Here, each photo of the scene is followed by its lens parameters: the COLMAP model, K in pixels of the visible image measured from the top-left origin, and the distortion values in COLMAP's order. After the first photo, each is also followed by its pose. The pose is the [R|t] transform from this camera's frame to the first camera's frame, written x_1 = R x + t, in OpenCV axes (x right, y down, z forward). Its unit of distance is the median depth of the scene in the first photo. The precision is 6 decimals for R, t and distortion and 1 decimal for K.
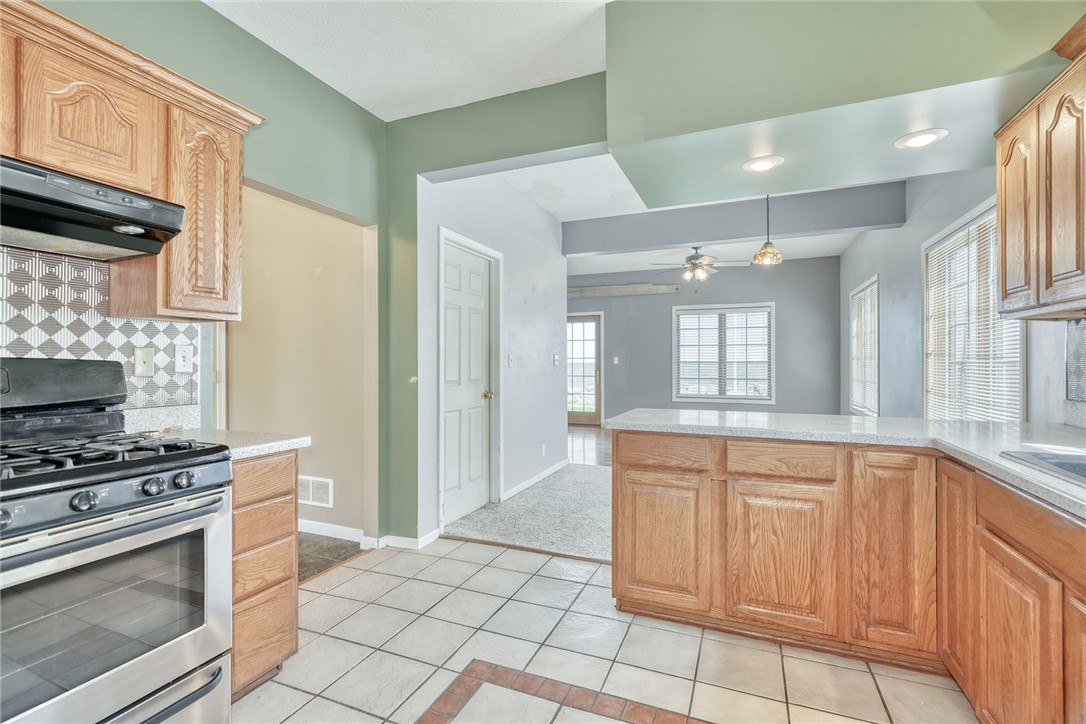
lens RADIAL K [[497.8, 0, 537.3], [0, 497.8, 361.7], [0, 0, 1]] dist [-0.004294, 0.003707]
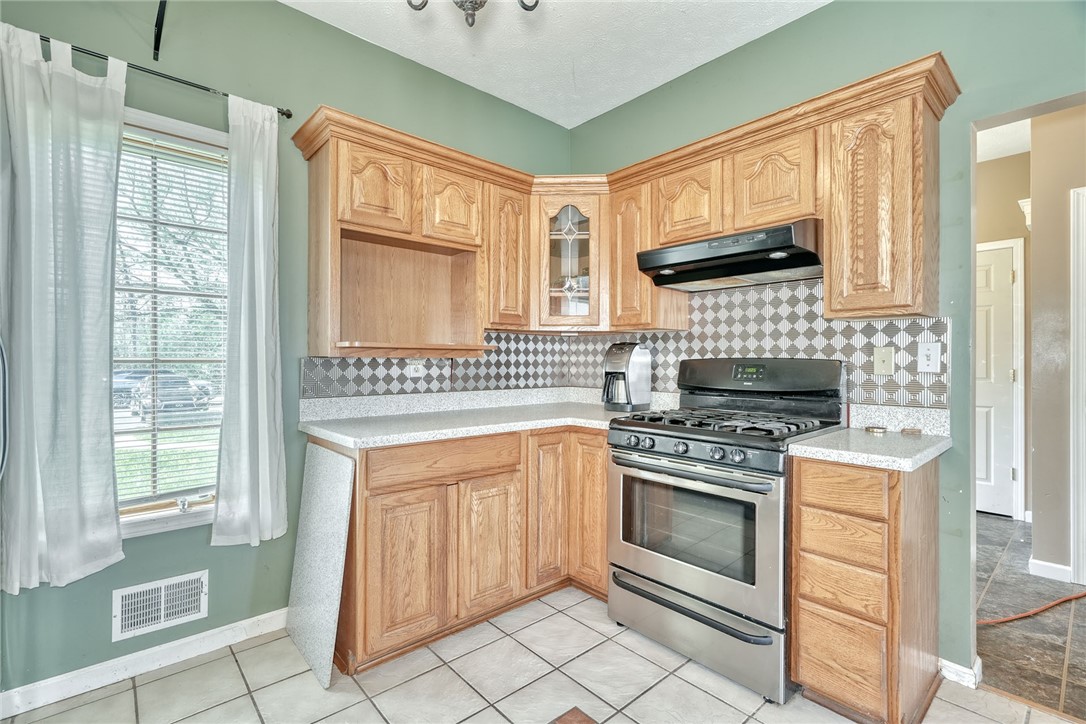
lens RADIAL K [[497.8, 0, 545.4], [0, 497.8, 360.4], [0, 0, 1]] dist [-0.004294, 0.003707]
pose [[-0.428720, 0.001215, -0.903437, 0.400359], [-0.001516, 0.999997, 0.002065, -0.001208], [0.903436, 0.002255, -0.428717, 0.714753]]
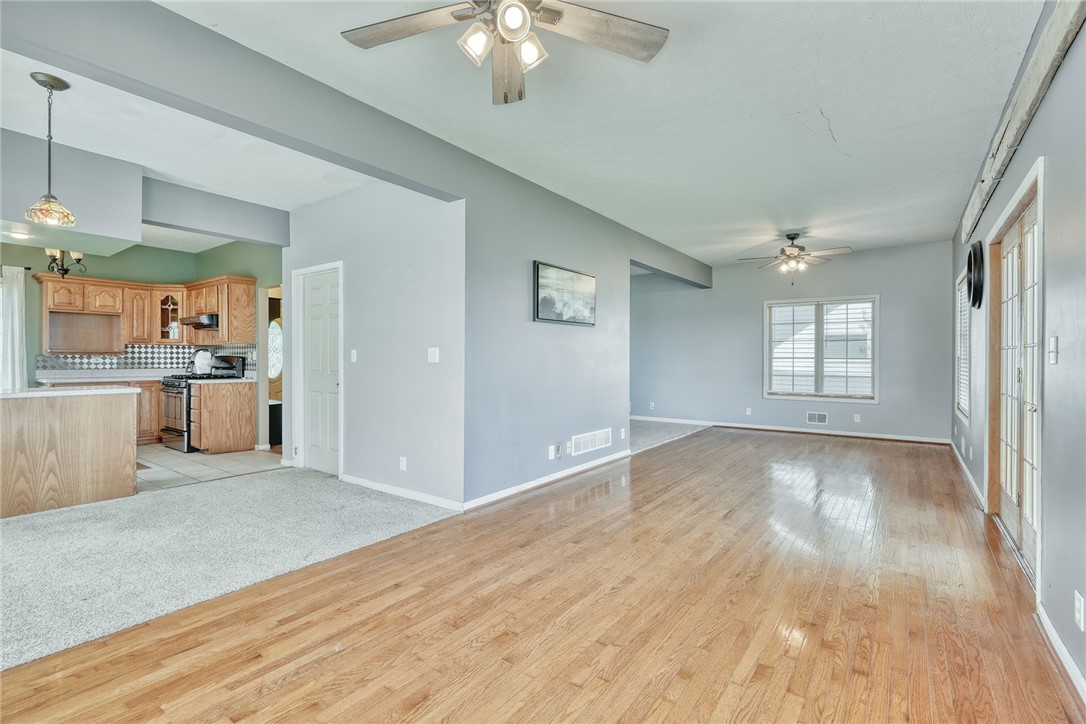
lens RADIAL K [[497.8, 0, 541.3], [0, 497.8, 361.2], [0, 0, 1]] dist [-0.004294, 0.003707]
pose [[-0.236629, 0.007365, -0.971572, 1.739476], [-0.001423, 0.999968, 0.007927, 0.003614], [0.971599, 0.003258, -0.236610, 3.238183]]
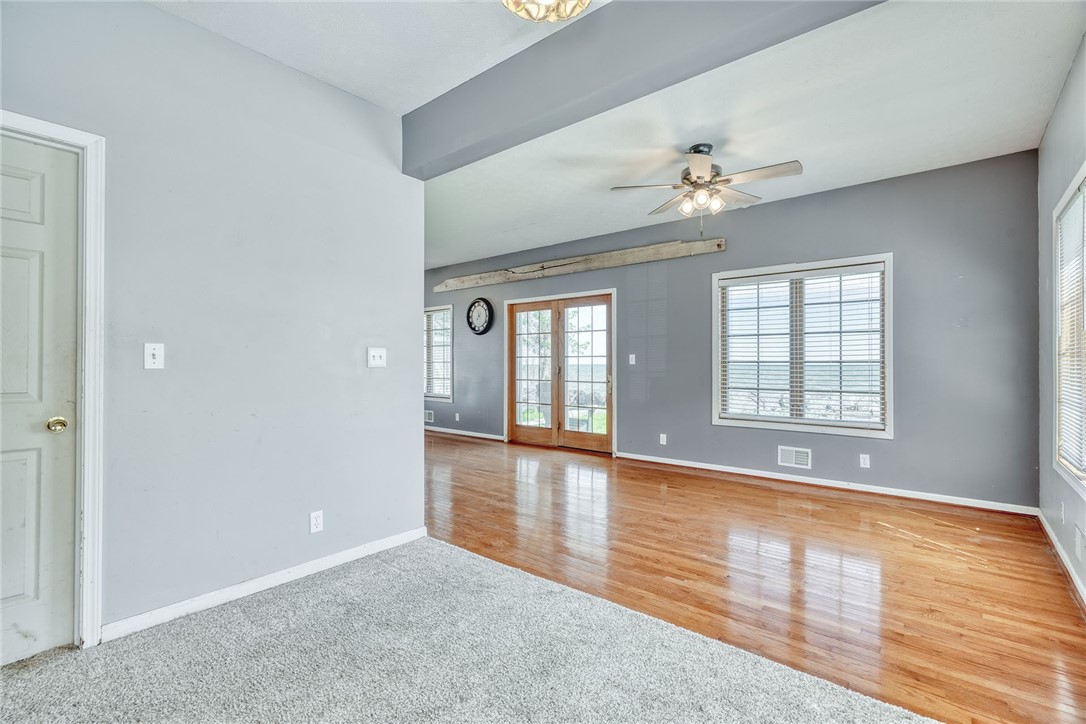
lens RADIAL K [[497.8, 0, 538.7], [0, 497.8, 360.7], [0, 0, 1]] dist [-0.004294, 0.003707]
pose [[0.956052, 0.001129, -0.293196, 0.924380], [-0.002587, 0.999986, -0.004585, 0.010121], [0.293187, 0.005142, 0.956041, 1.255715]]
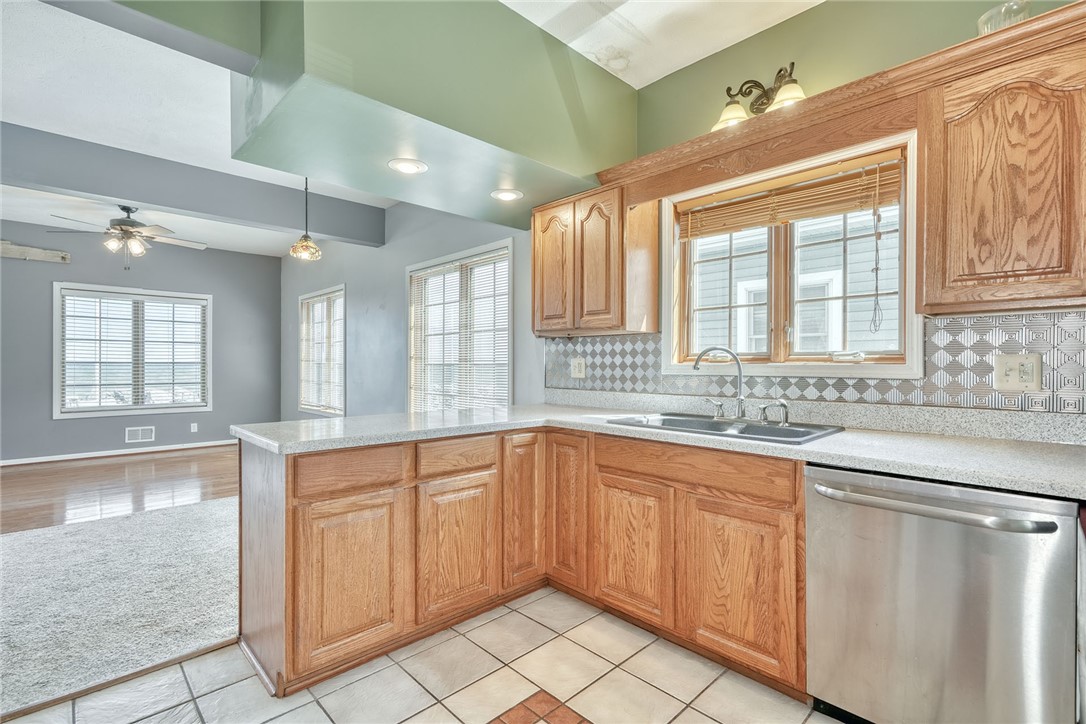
lens RADIAL K [[497.8, 0, 547.1], [0, 497.8, 366.3], [0, 0, 1]] dist [-0.004294, 0.003707]
pose [[0.382351, -0.001522, 0.924016, -0.395290], [-0.004615, 0.999983, 0.003557, 0.001744], [-0.924006, -0.005624, 0.382338, 0.379452]]
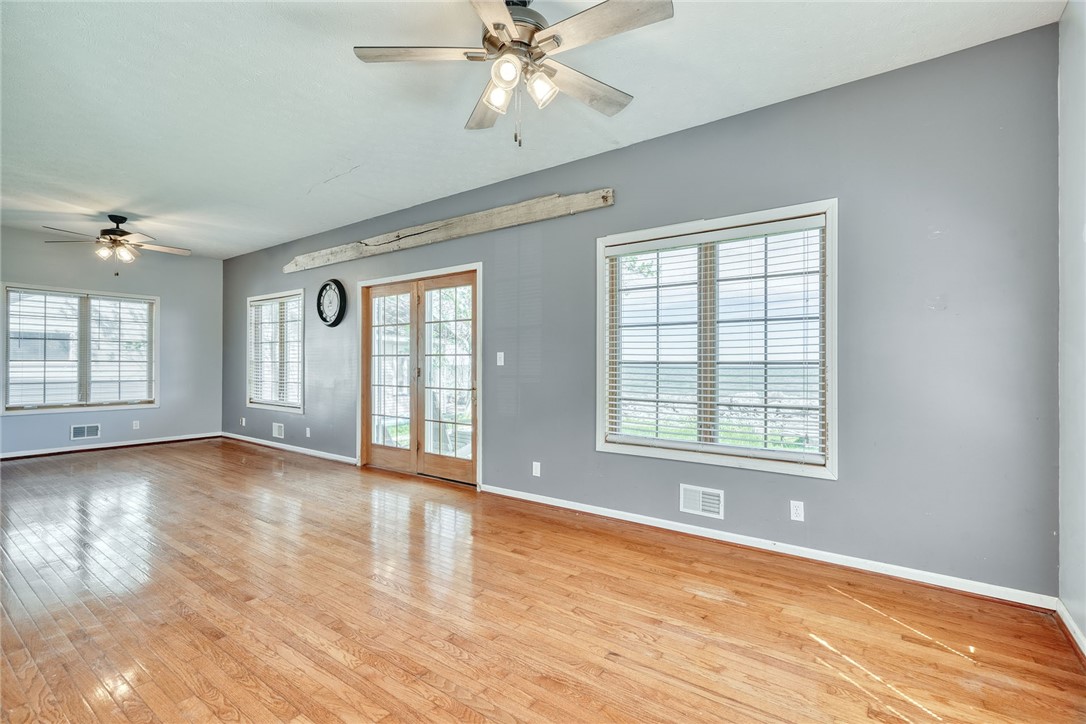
lens RADIAL K [[497.8, 0, 540.4], [0, 497.8, 361.2], [0, 0, 1]] dist [-0.004294, 0.003707]
pose [[0.973972, 0.004841, -0.226616, 1.216450], [-0.006386, 0.999961, -0.006085, 0.009772], [0.226578, 0.007373, 0.973965, 2.078014]]
